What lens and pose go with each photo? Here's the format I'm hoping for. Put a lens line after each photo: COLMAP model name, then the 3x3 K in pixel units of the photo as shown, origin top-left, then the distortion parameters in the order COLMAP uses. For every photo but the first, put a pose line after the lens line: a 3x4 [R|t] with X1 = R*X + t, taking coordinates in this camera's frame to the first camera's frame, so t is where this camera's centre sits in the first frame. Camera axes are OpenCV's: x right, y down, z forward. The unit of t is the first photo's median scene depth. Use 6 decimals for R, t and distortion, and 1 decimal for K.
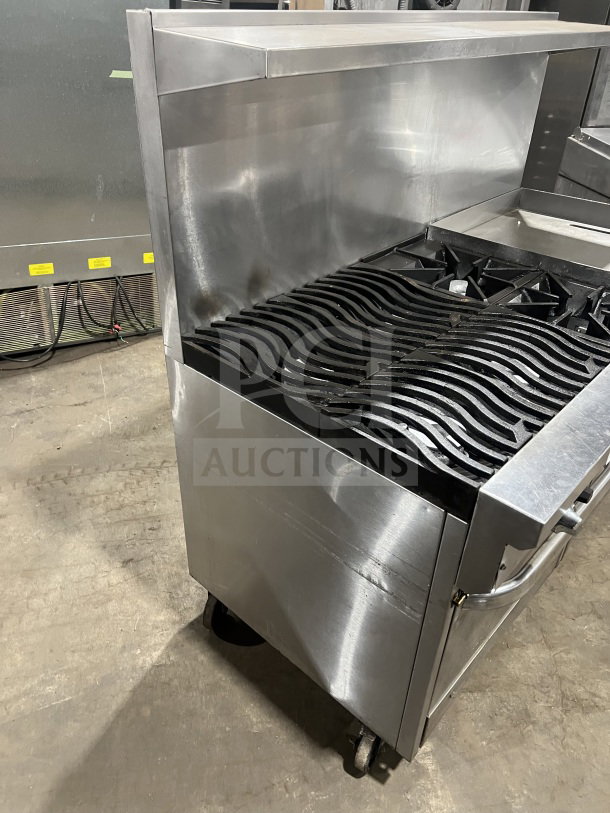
lens RADIAL K [[619.1, 0, 304.9], [0, 619.1, 410.0], [0, 0, 1]] dist [0.006914, -0.015898]
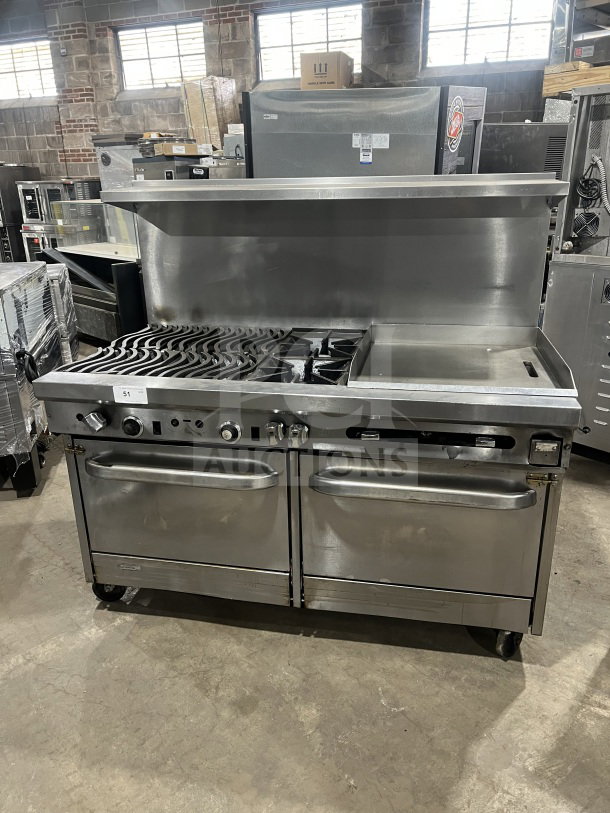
lens RADIAL K [[619.1, 0, 307.2], [0, 619.1, 405.2], [0, 0, 1]] dist [0.006914, -0.015898]
pose [[0.511188, 0.262212, -0.818494, 1.299689], [-0.461582, 0.887088, -0.004093, -0.085394], [0.725003, 0.379894, 0.574501, 0.231405]]
